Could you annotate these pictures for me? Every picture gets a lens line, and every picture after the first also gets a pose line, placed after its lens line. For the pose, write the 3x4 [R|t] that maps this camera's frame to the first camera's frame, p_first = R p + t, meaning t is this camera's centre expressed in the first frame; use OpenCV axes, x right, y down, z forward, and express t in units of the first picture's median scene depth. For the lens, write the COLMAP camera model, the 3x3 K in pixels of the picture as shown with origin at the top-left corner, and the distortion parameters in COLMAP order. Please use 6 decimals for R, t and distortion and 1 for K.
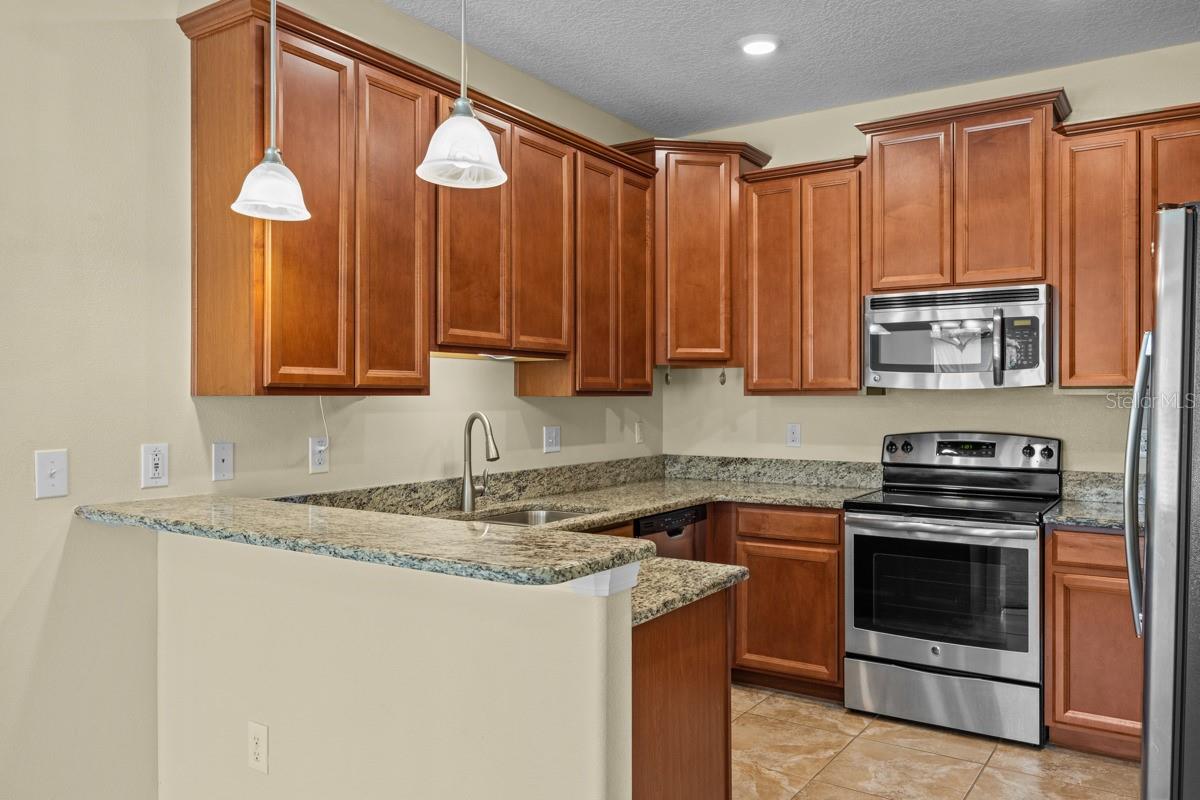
lens RADIAL K [[878.7, 0, 599.6], [0, 878.7, 402.4], [0, 0, 1]] dist [0.005655, -0.000651]
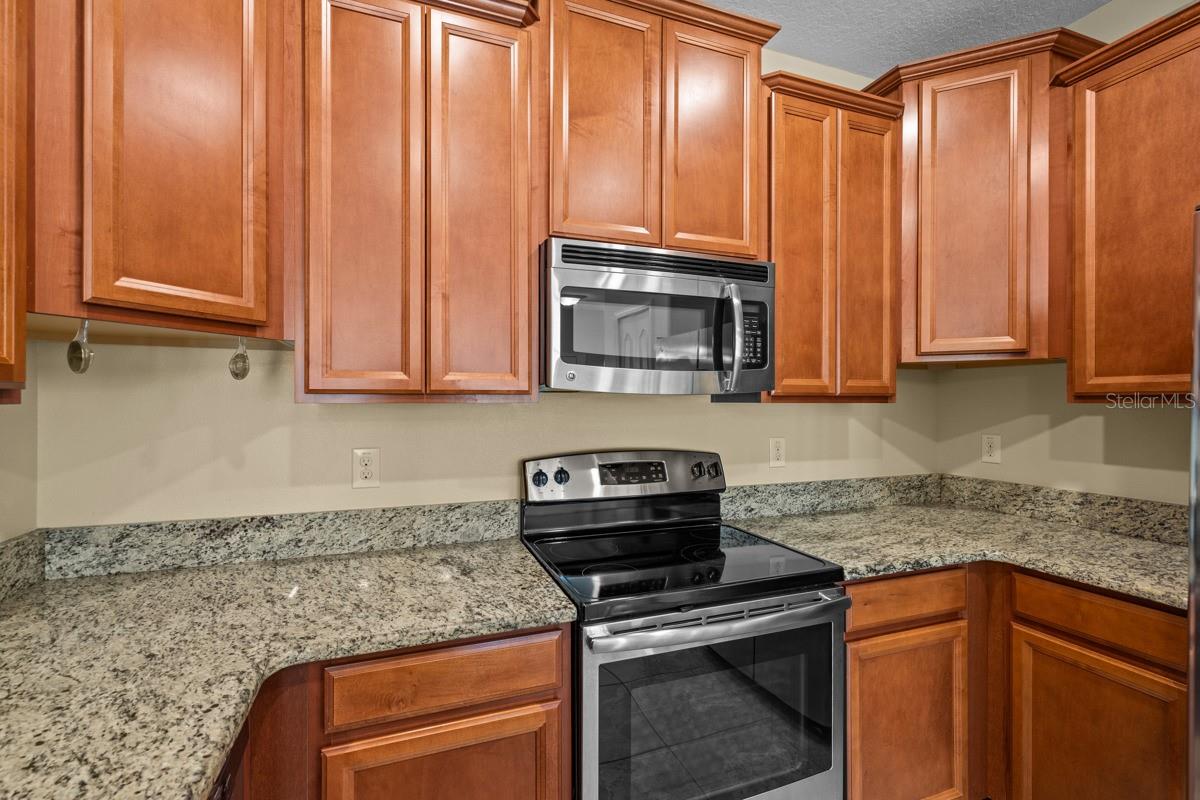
lens RADIAL K [[519.0, 0, 598.8], [0, 519.0, 401.2], [0, 0, 1]] dist [0.000188, -0.000049]
pose [[0.592070, 0.003286, 0.805880, 0.031296], [0.001309, 0.999986, -0.005039, -0.006633], [-0.805885, 0.004038, 0.592058, 0.702915]]
